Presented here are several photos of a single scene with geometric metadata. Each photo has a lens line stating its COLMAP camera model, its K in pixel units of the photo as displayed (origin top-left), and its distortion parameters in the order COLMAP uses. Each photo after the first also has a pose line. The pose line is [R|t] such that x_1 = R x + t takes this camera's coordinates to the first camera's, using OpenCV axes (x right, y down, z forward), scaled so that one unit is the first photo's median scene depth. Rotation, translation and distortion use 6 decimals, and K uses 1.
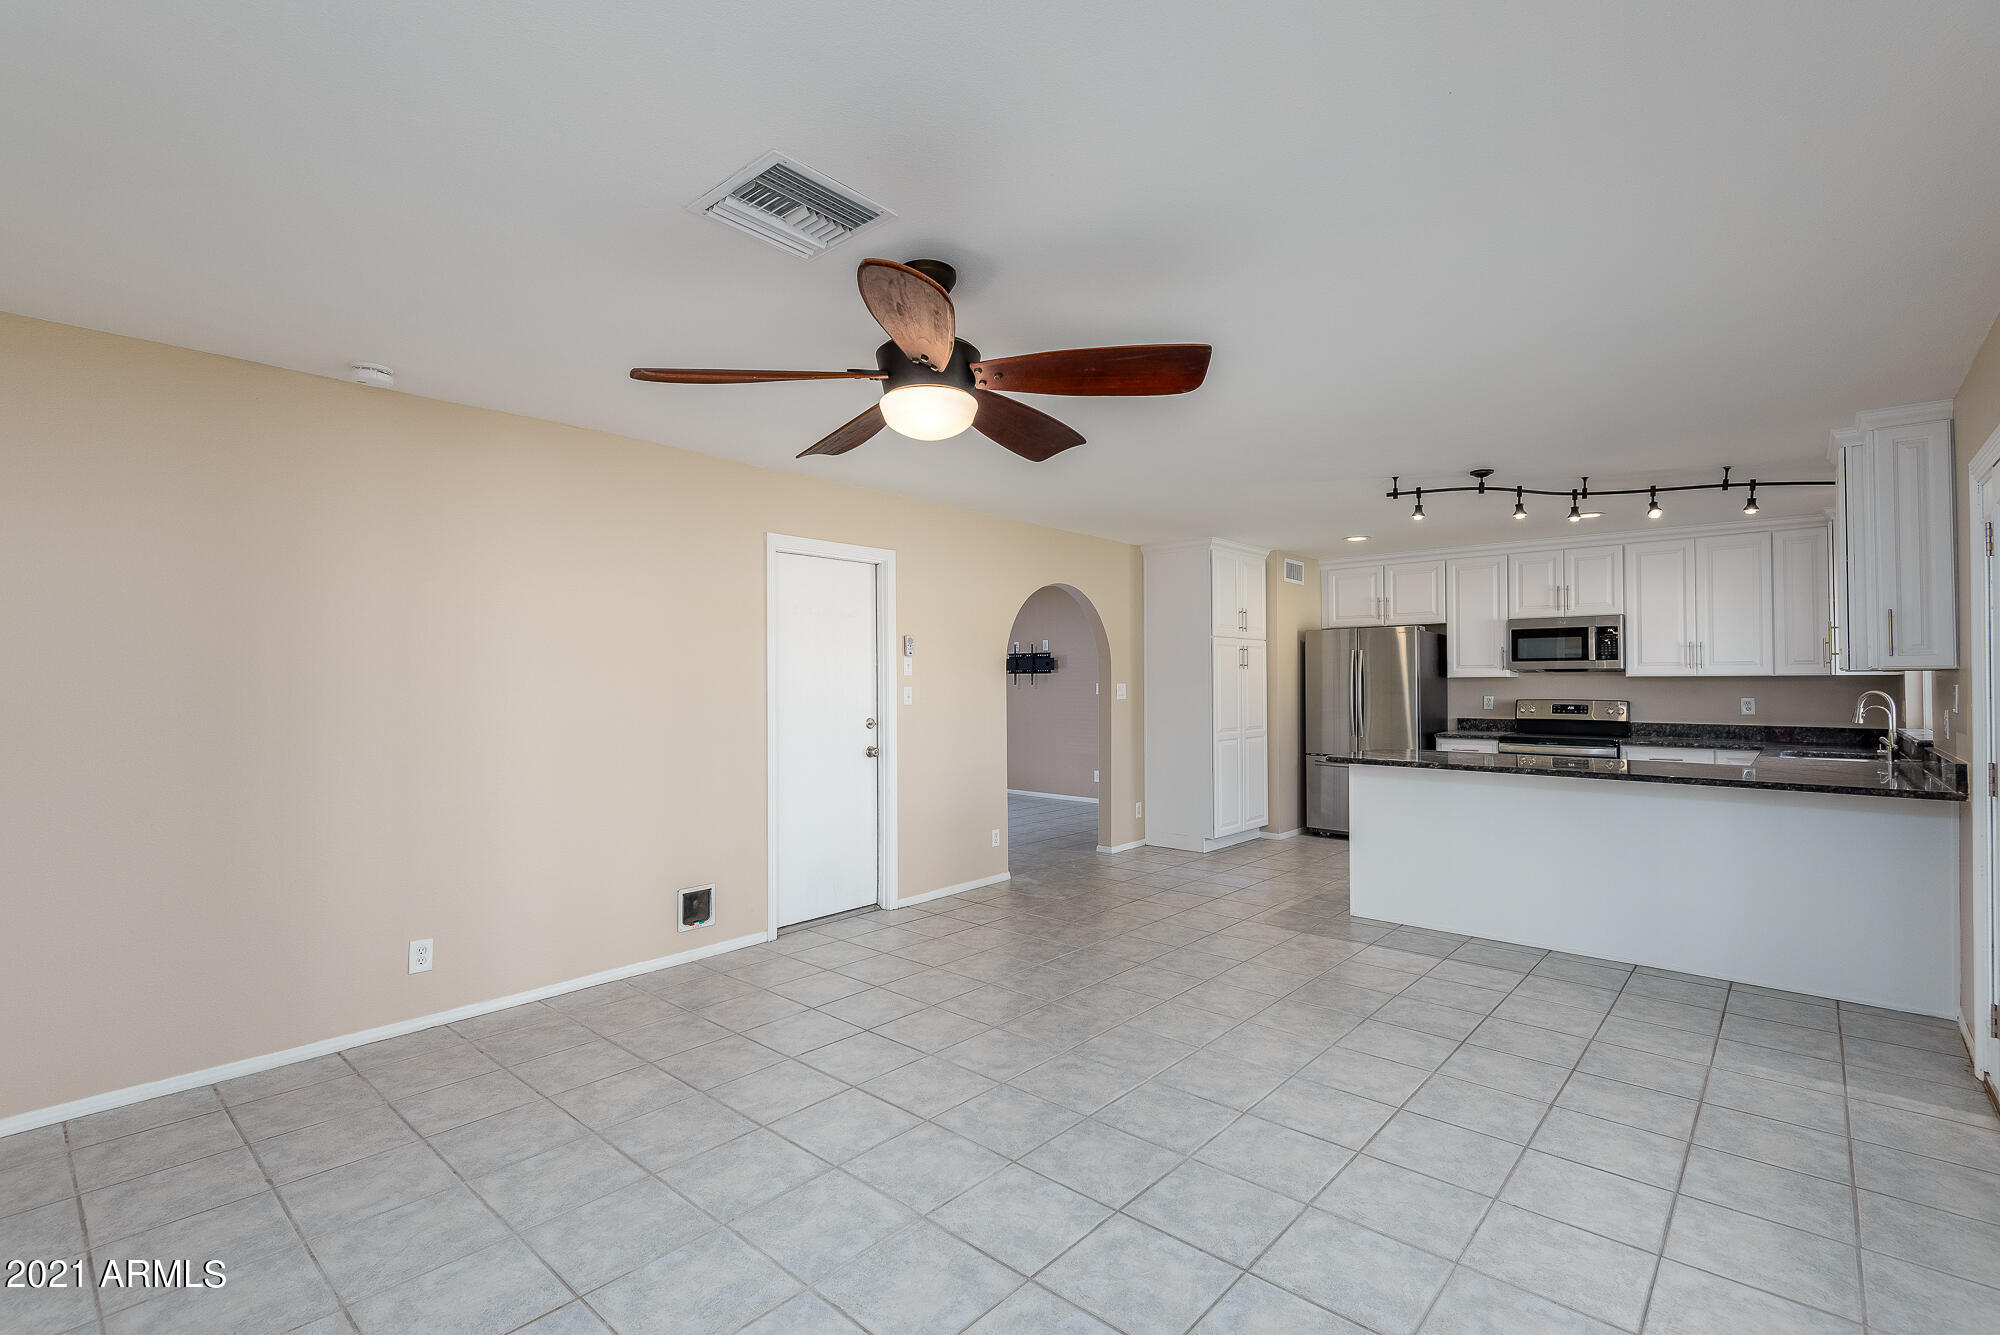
lens RADIAL K [[899.5, 0, 999.6], [0, 899.5, 672.4], [0, 0, 1]] dist [0.039794, -0.027142]
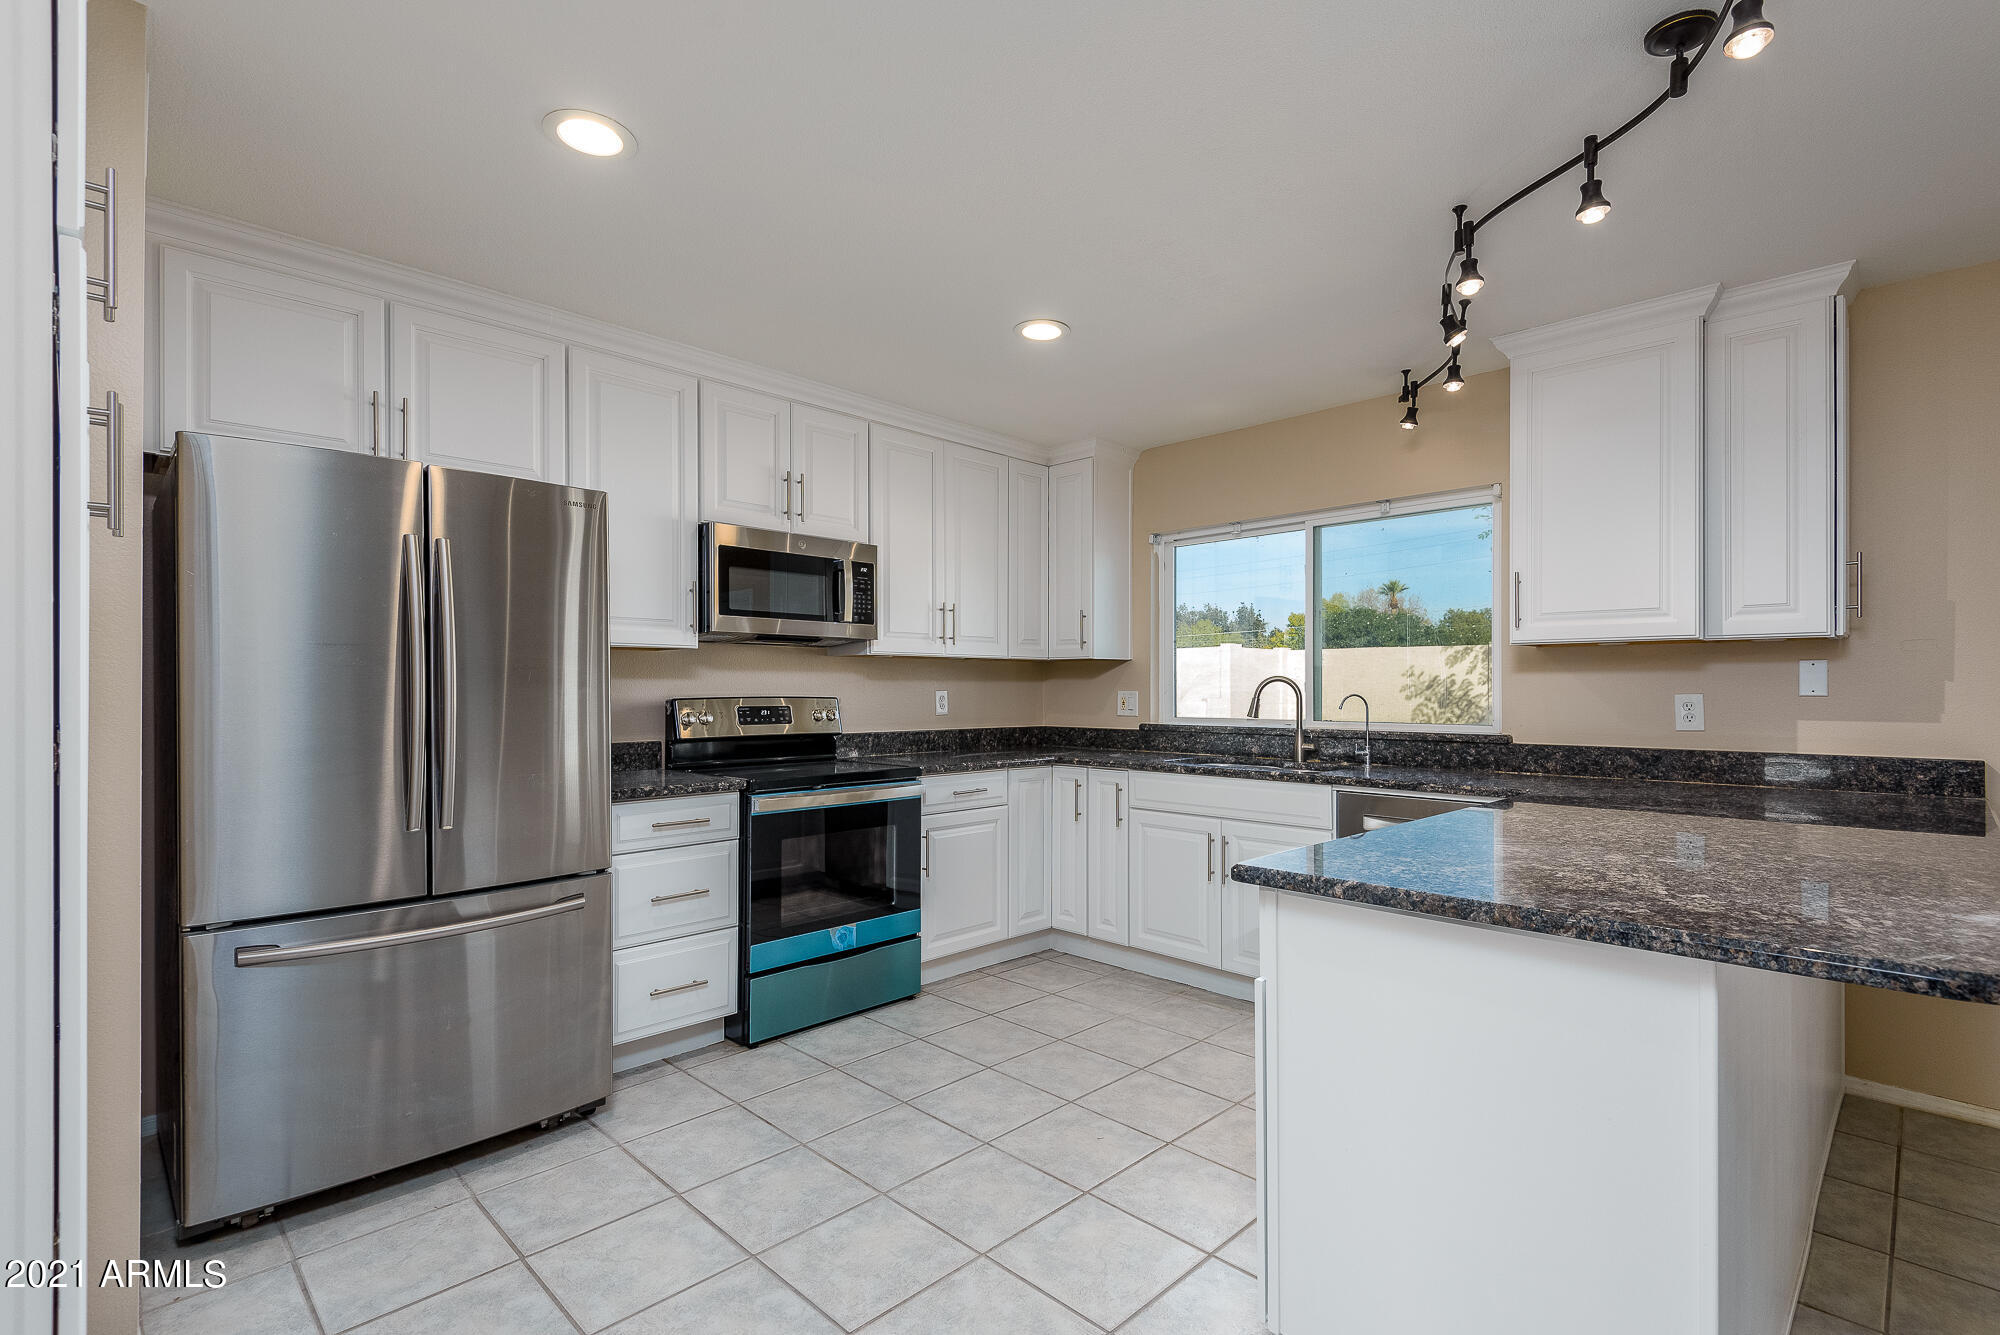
lens RADIAL K [[927.8, 0, 1006.0], [0, 927.8, 688.5], [0, 0, 1]] dist [0.042693, -0.029879]
pose [[0.060677, -0.000117, 0.998157, 0.105759], [-0.011178, 0.999937, 0.000797, 0.023284], [-0.998095, -0.011205, 0.060672, 0.835818]]
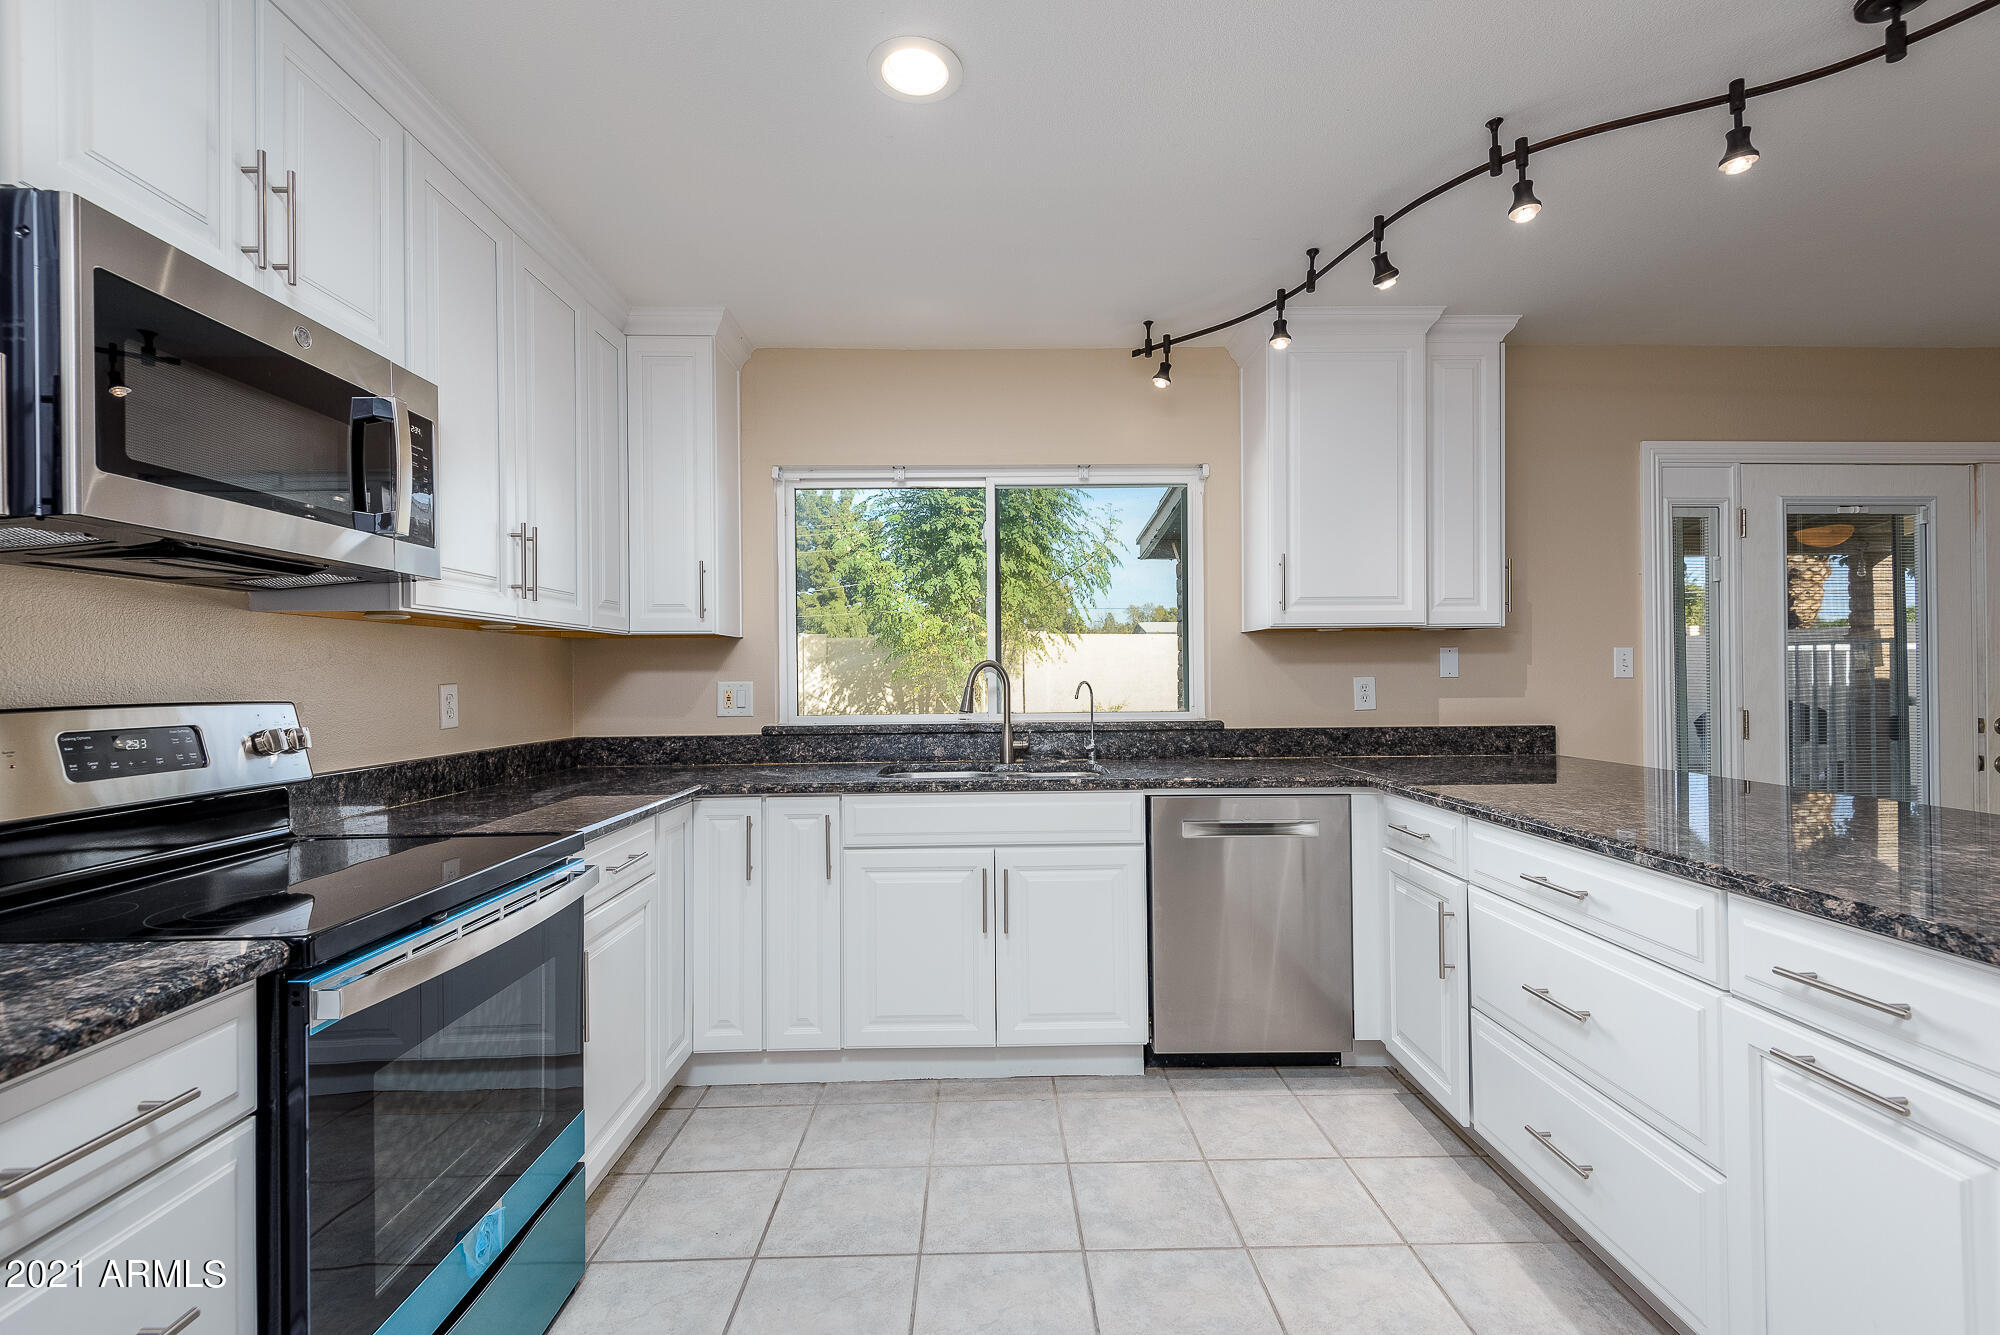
lens RADIAL K [[899.5, 0, 999.6], [0, 899.5, 672.4], [0, 0, 1]] dist [0.039794, -0.027142]
pose [[-0.674781, 0.008894, 0.737965, 0.346438], [0.001115, 0.999939, -0.011032, 0.025272], [-0.738017, -0.006621, -0.674749, 1.001809]]
